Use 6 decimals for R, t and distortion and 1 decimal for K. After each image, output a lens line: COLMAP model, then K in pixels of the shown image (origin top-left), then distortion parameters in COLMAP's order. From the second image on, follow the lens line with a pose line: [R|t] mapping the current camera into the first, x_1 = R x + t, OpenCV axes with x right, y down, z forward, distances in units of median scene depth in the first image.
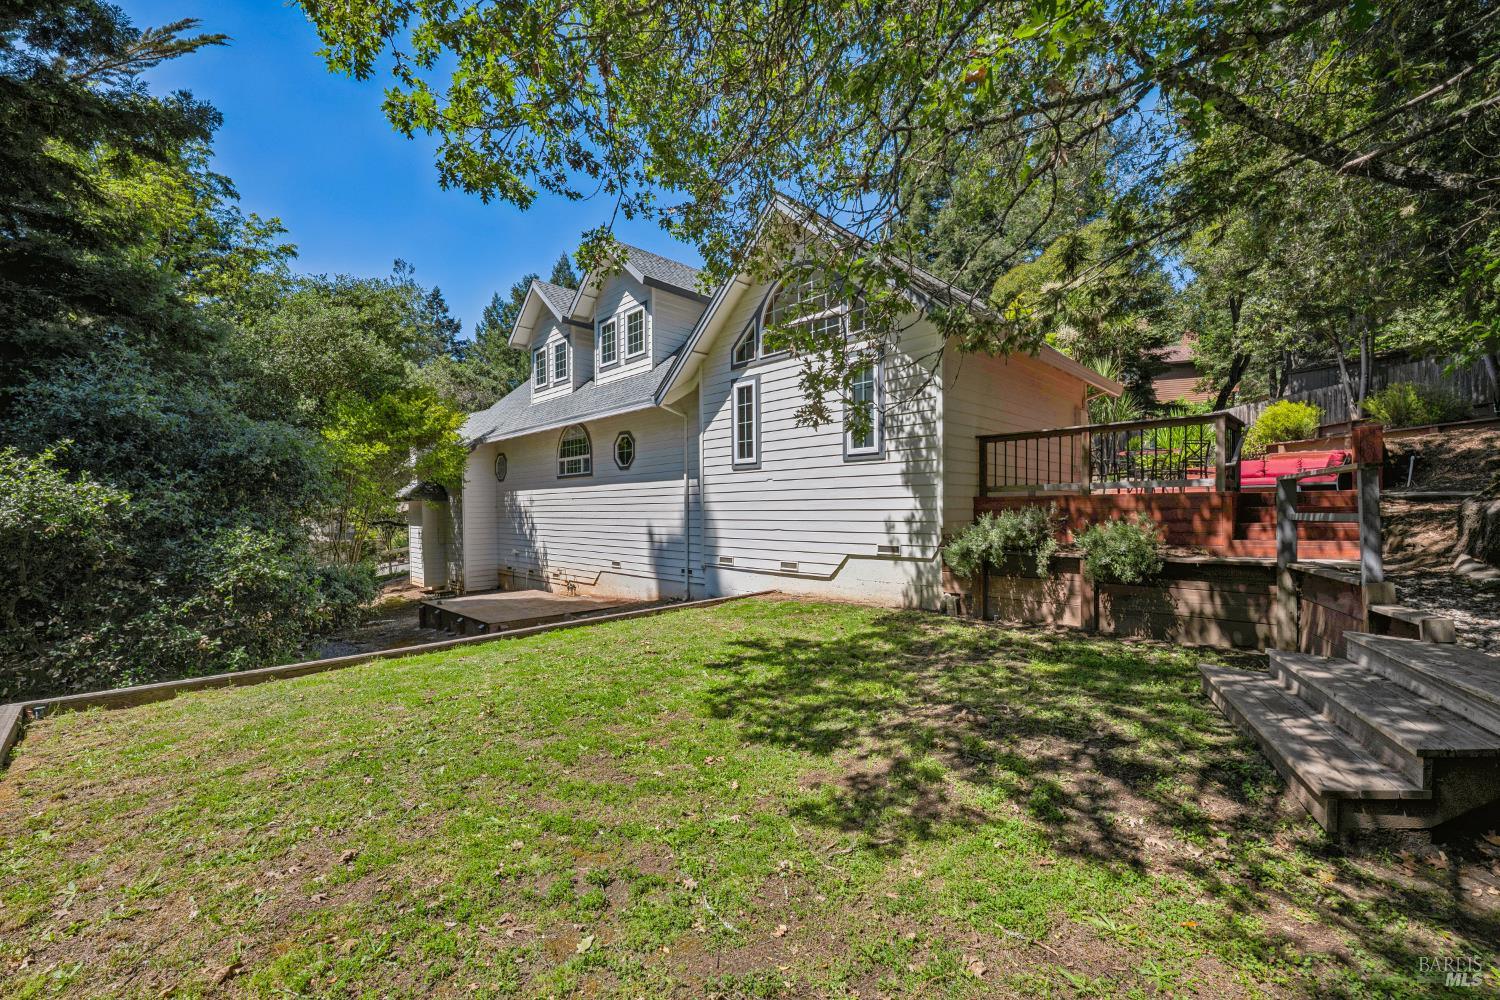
lens RADIAL K [[586.4, 0, 751.8], [0, 586.4, 513.5], [0, 0, 1]] dist [0.000560, -0.000001]
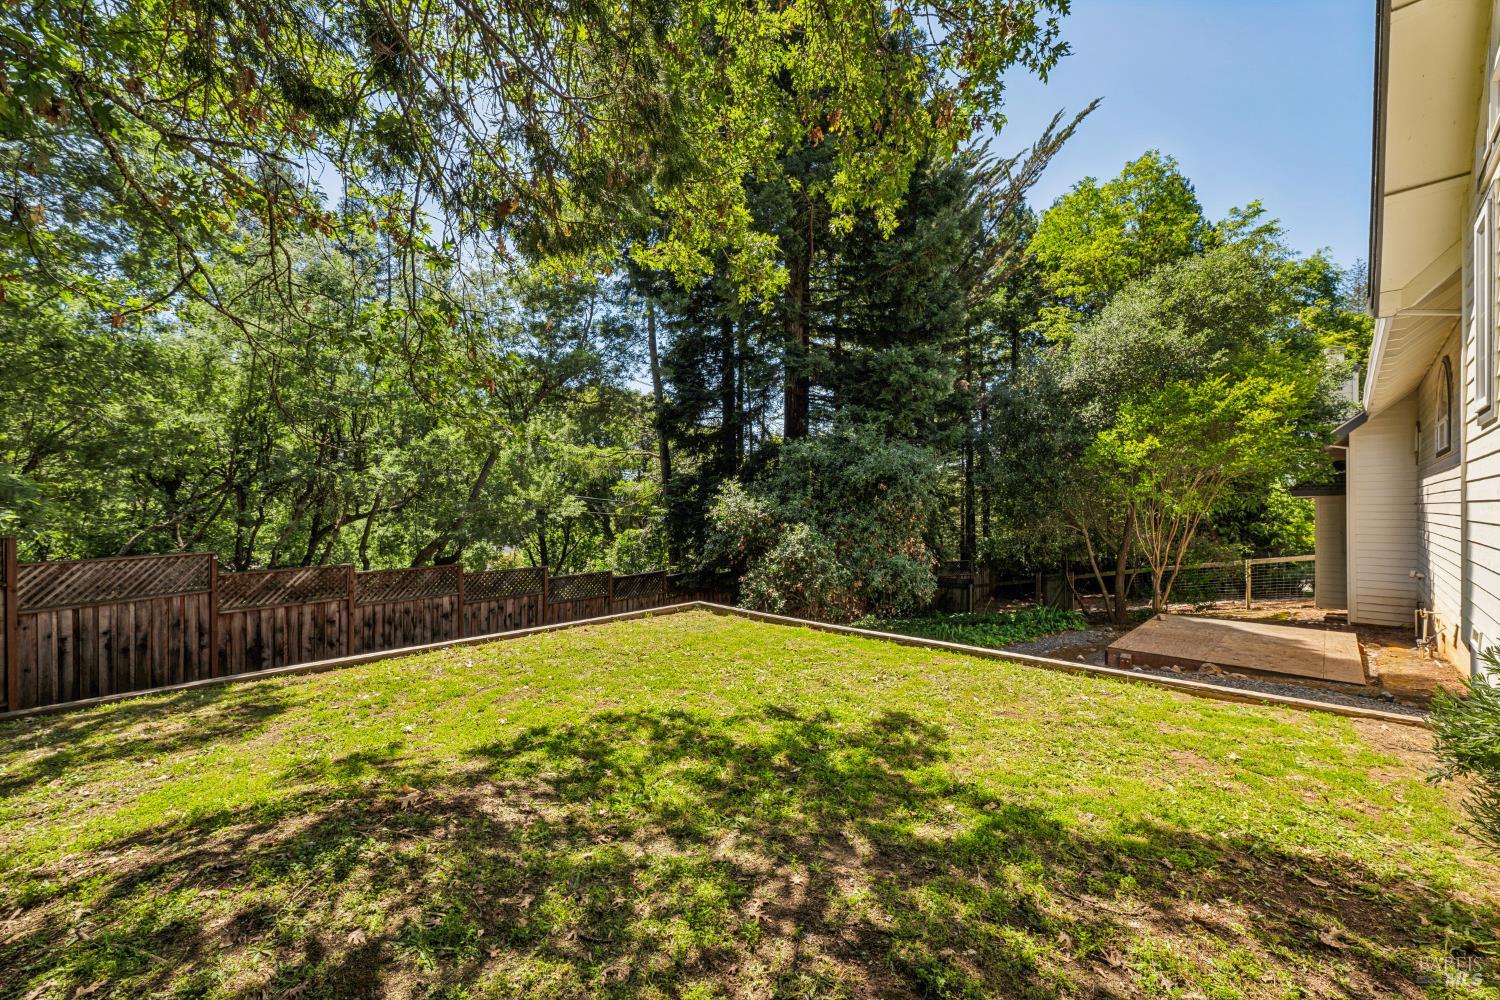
lens RADIAL K [[587.6, 0, 738.1], [0, 587.6, 503.6], [0, 0, 1]] dist [-0.001042, -0.000144]
pose [[0.004338, -0.007654, -0.999961, 0.819086], [-0.007921, 0.999939, -0.007688, -0.025529], [0.999959, 0.007954, 0.004277, 1.011368]]
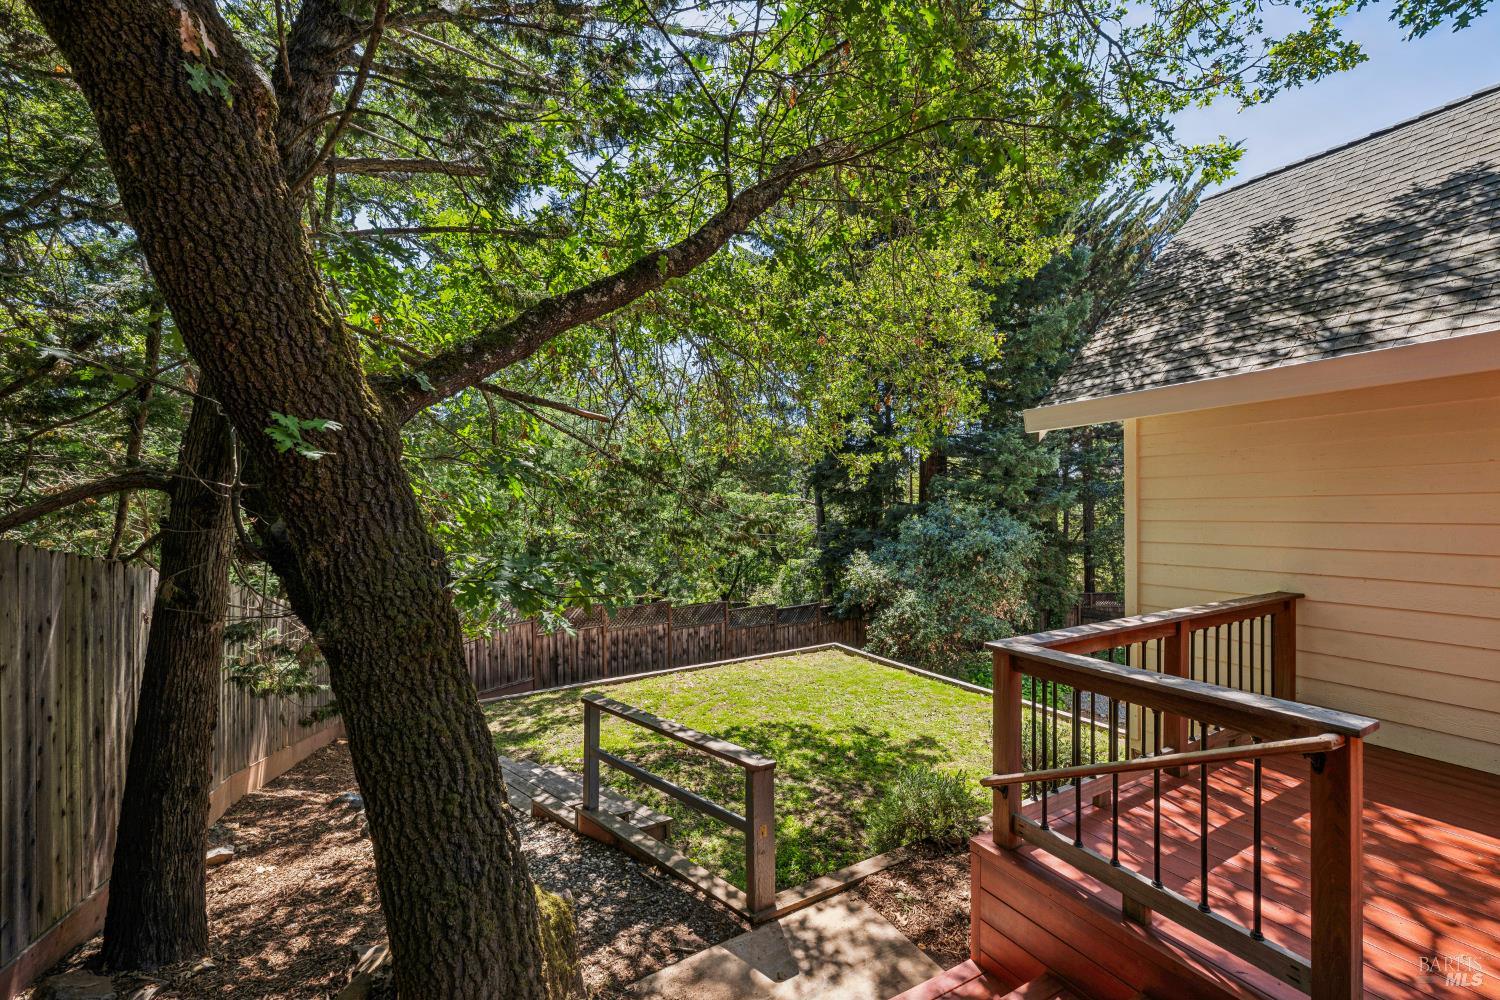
lens RADIAL K [[586.4, 0, 751.8], [0, 586.4, 513.5], [0, 0, 1]] dist [0.000560, -0.000001]
pose [[-0.251040, 0.004839, -0.967964, 1.560164], [-0.004639, 0.999970, 0.006202, -0.320115], [0.967965, 0.006047, -0.251010, 1.191289]]
